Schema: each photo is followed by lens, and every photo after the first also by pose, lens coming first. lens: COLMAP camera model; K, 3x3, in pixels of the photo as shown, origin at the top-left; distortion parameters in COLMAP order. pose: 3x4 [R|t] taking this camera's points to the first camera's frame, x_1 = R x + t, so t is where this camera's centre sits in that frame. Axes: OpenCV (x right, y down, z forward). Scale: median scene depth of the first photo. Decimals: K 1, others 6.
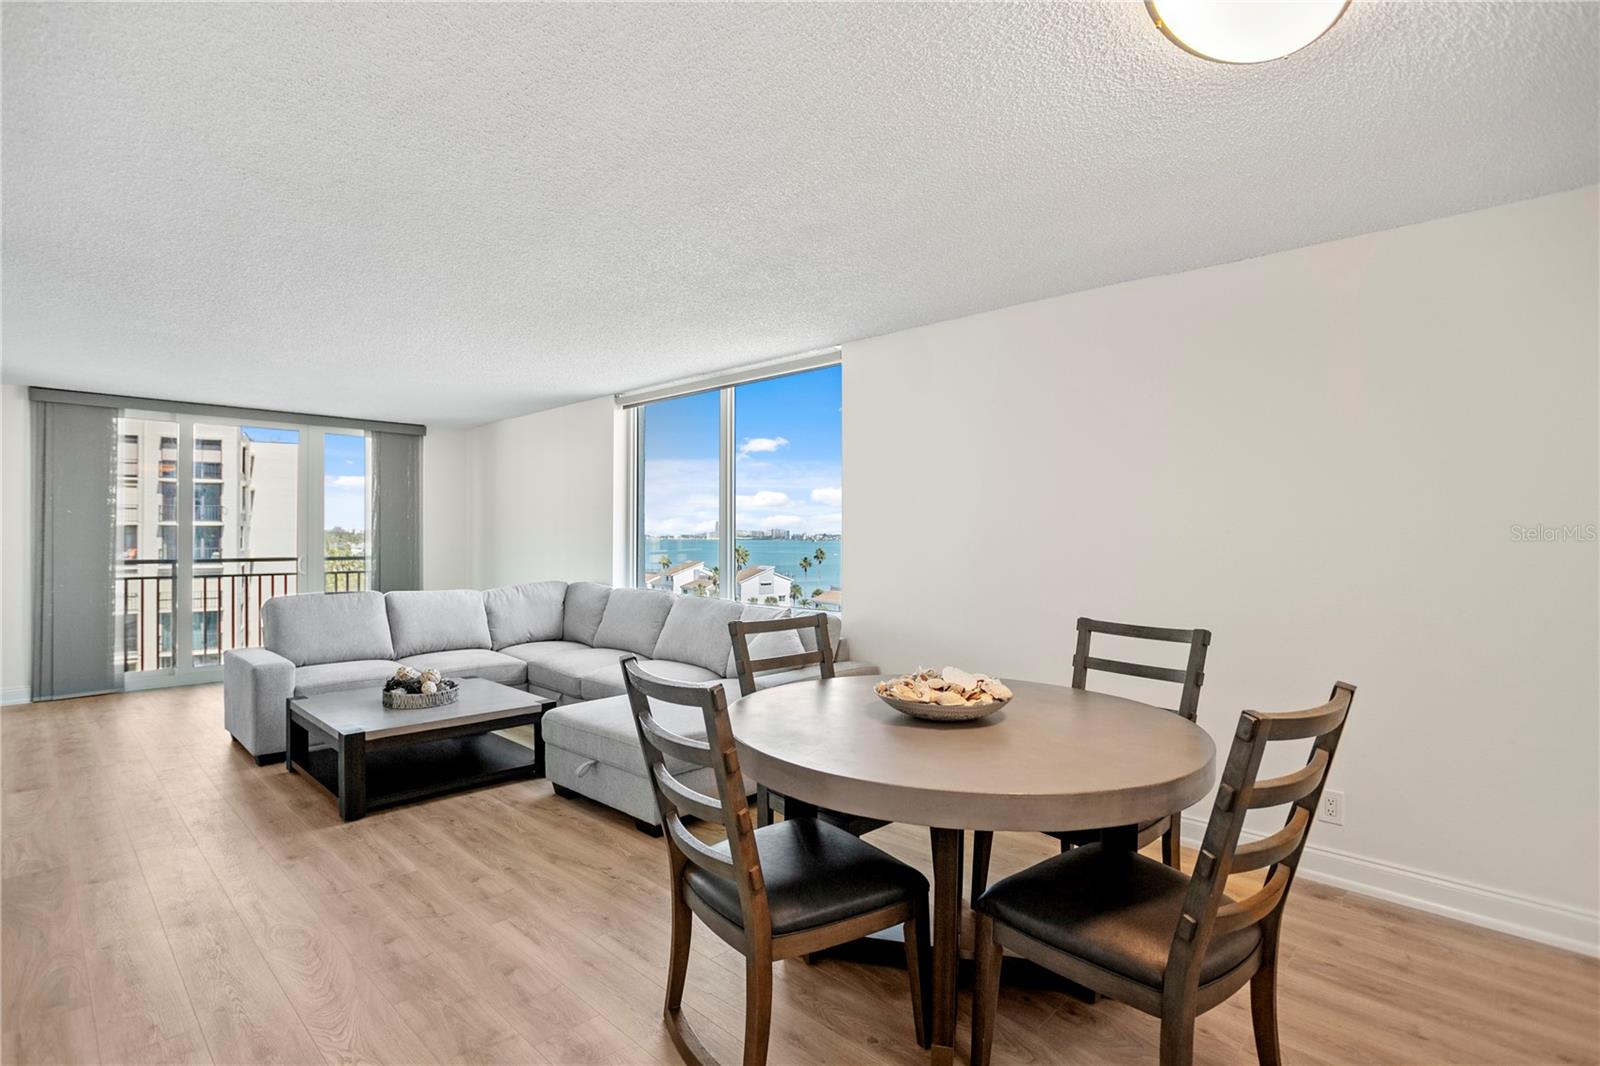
lens RADIAL K [[778.2, 0, 757.5], [0, 778.2, 535.8], [0, 0, 1]] dist [0.001504, 0.001435]
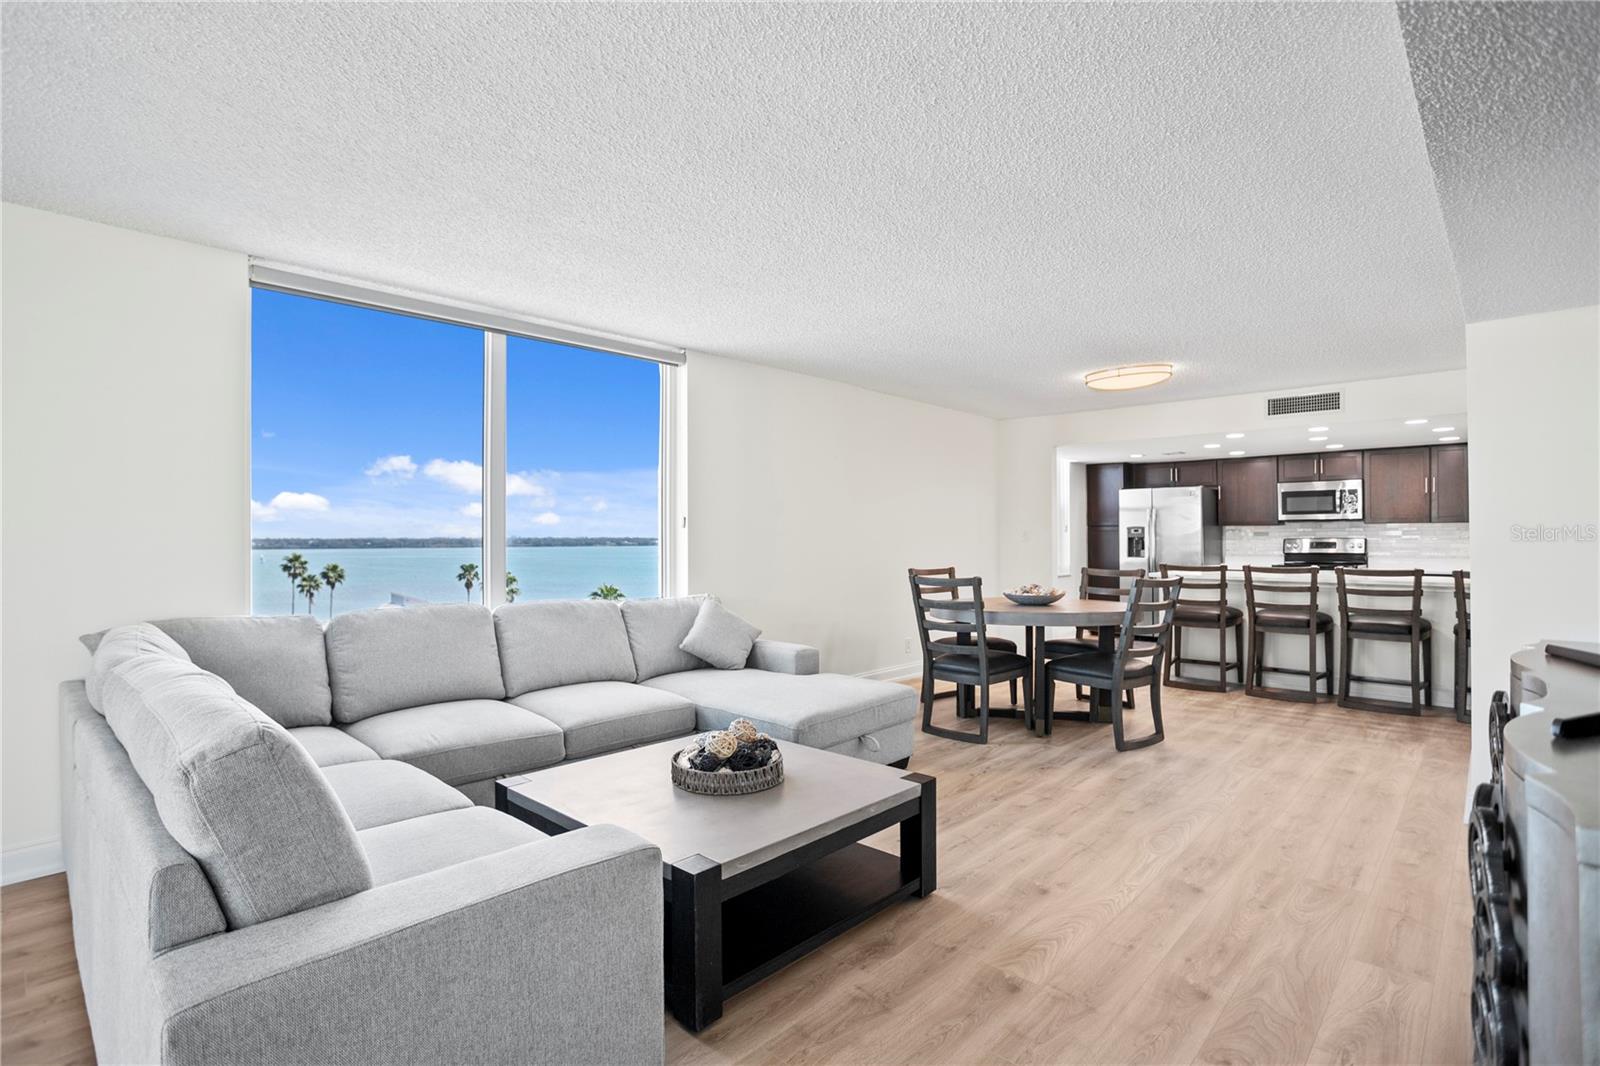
lens RADIAL K [[767.6, 0, 801.1], [0, 767.6, 534.6], [0, 0, 1]] dist [-0.022562, 0.000139]
pose [[-0.055576, 0.001819, 0.998453, -0.811690], [0.003125, 0.999994, -0.001648, 0.011569], [-0.998450, 0.003028, -0.055582, 0.748642]]
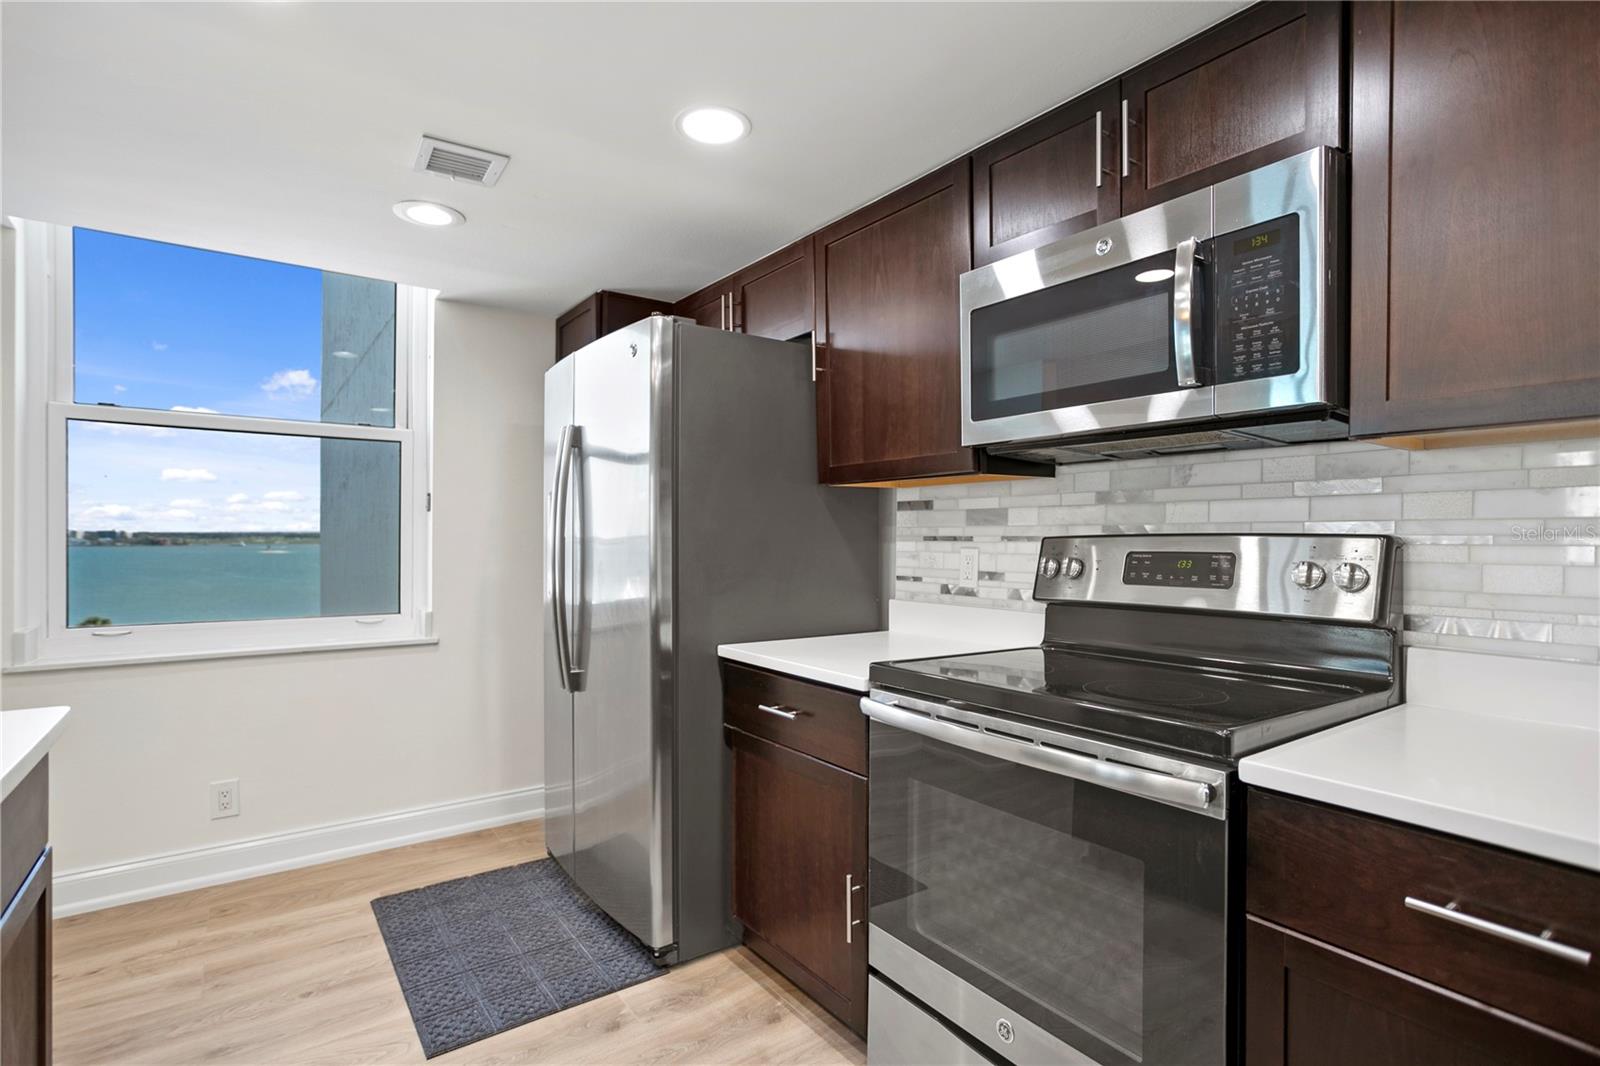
lens RADIAL K [[779.6, 0, 808.7], [0, 779.6, 546.8], [0, 0, 1]] dist [-0.001190, 0.001074]
pose [[0.136559, -0.014468, 0.990526, 0.282599], [-0.005747, 0.999865, 0.015397, 0.020254], [-0.990615, -0.007795, 0.136458, -0.242295]]
